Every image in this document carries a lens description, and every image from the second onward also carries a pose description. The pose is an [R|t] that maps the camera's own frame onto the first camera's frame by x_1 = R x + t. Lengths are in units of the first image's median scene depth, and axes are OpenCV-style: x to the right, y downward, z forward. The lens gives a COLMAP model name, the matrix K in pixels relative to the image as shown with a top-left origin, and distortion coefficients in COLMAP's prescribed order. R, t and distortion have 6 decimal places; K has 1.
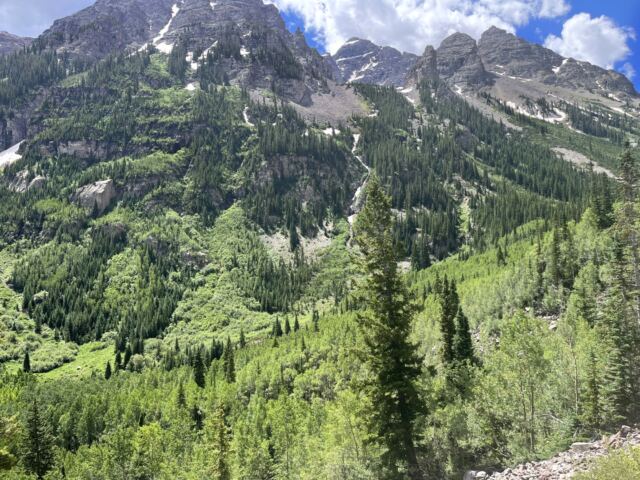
lens RADIAL K [[479.7, 0, 313.6], [0, 479.7, 242.3], [0, 0, 1]] dist [0.071189, -0.079474]
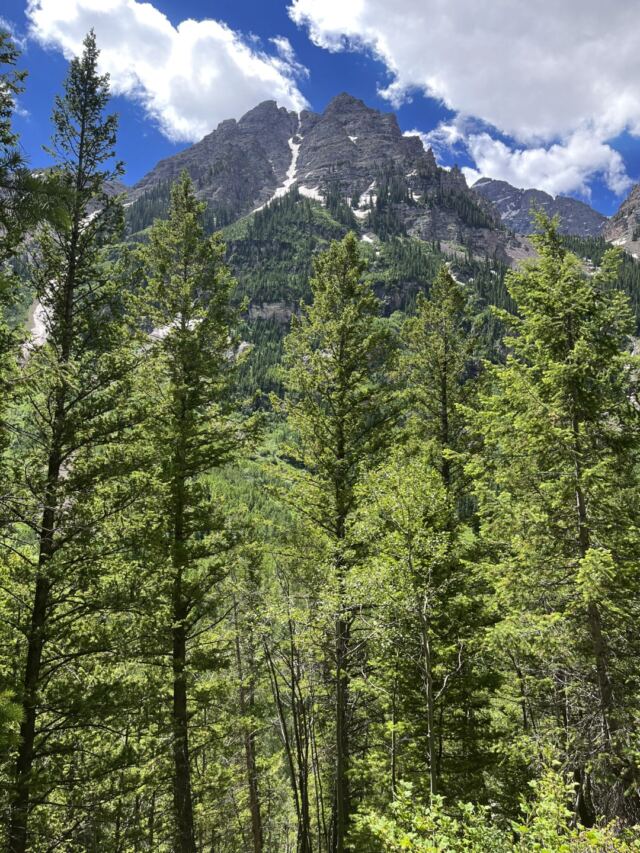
lens RADIAL K [[639.3, 0, 322.1], [0, 639.3, 432.3], [0, 0, 1]] dist [0.071189, -0.079474]
pose [[0.994644, 0.025463, -0.100178, -0.257522], [-0.028374, 0.999212, -0.027744, 0.038993], [0.099392, 0.030438, 0.994583, -0.074936]]
